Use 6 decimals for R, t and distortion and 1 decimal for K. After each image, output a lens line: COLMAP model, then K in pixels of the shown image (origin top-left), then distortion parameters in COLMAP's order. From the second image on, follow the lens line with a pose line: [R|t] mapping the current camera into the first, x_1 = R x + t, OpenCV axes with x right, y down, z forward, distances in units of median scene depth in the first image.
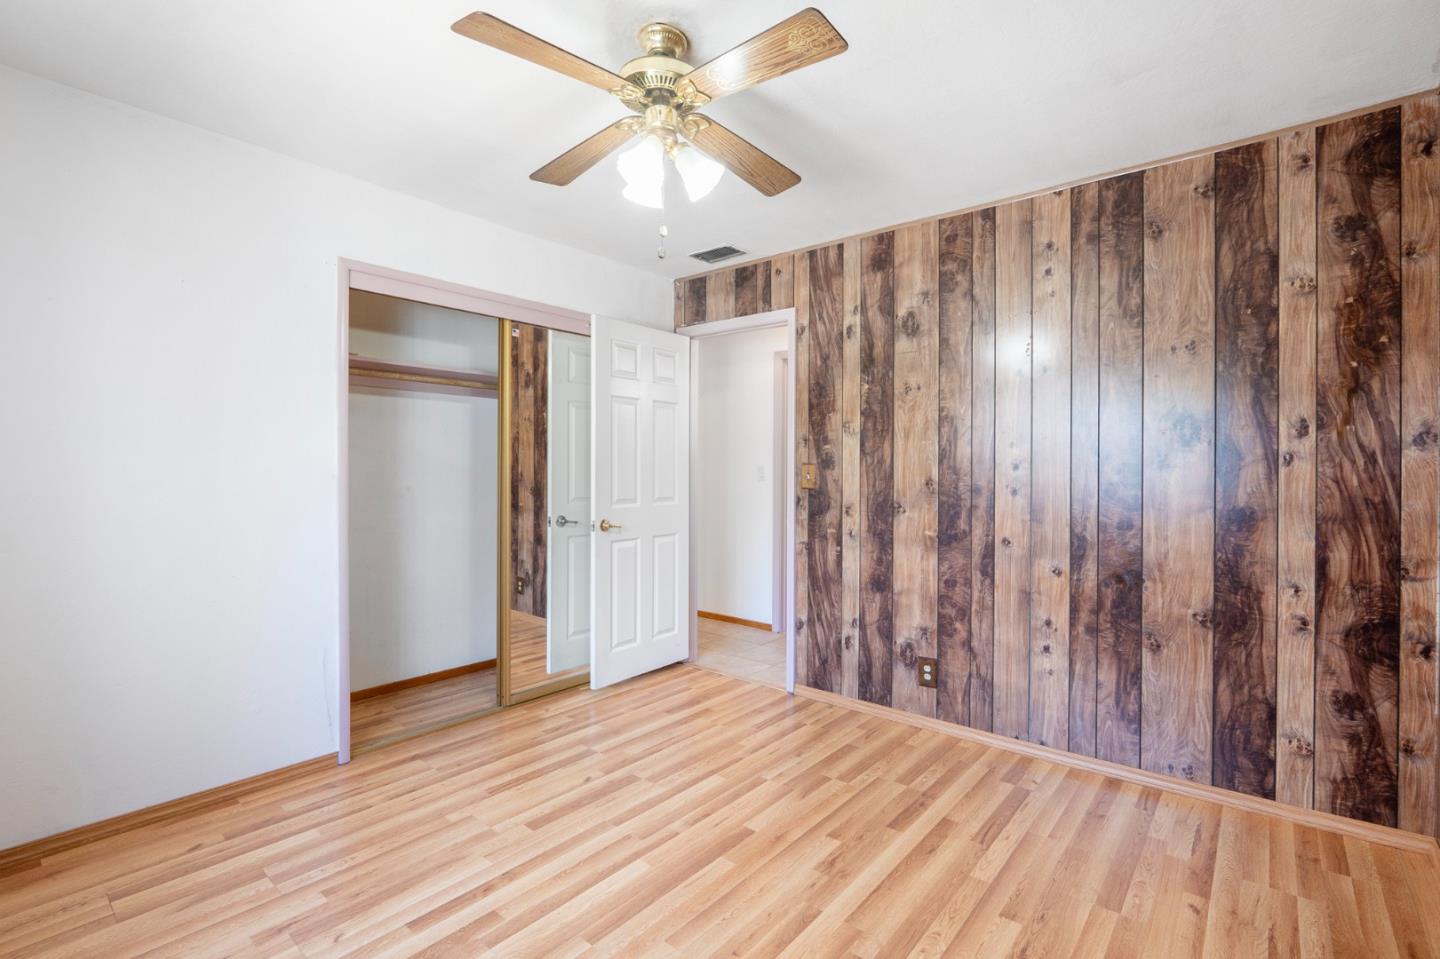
lens RADIAL K [[658.7, 0, 723.3], [0, 658.7, 472.5], [0, 0, 1]] dist [-0.006125, -0.000139]
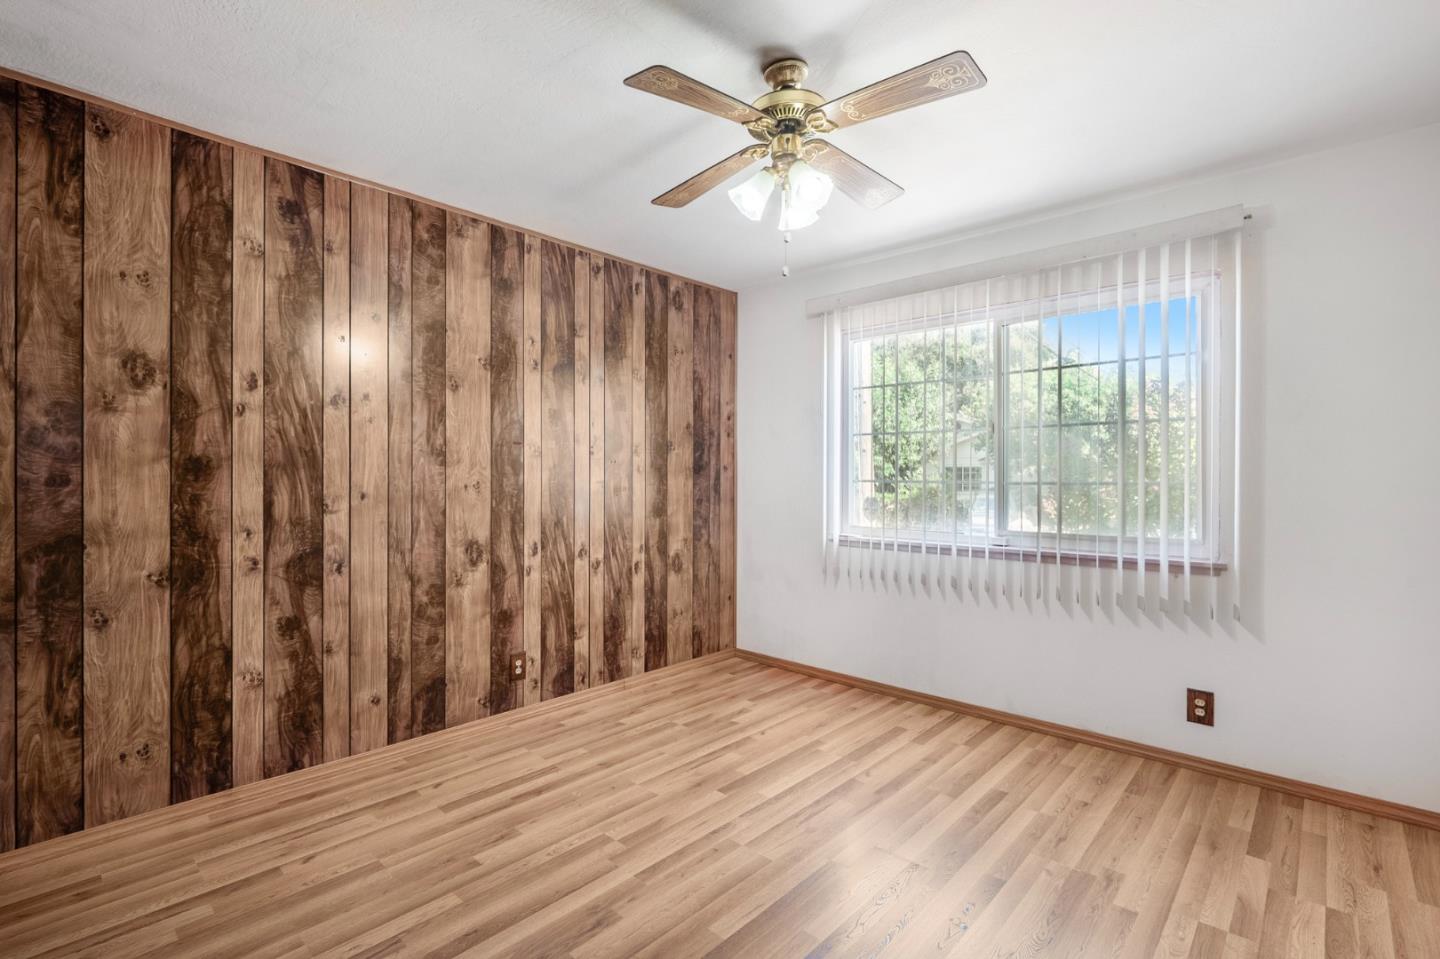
lens RADIAL K [[556.9, 0, 720.8], [0, 556.9, 483.6], [0, 0, 1]] dist [-0.003679, -0.000347]
pose [[0.146114, -0.005410, 0.989253, -0.000450], [0.000168, 0.999985, 0.005444, 0.105983], [-0.989268, -0.000629, 0.146113, 0.000173]]
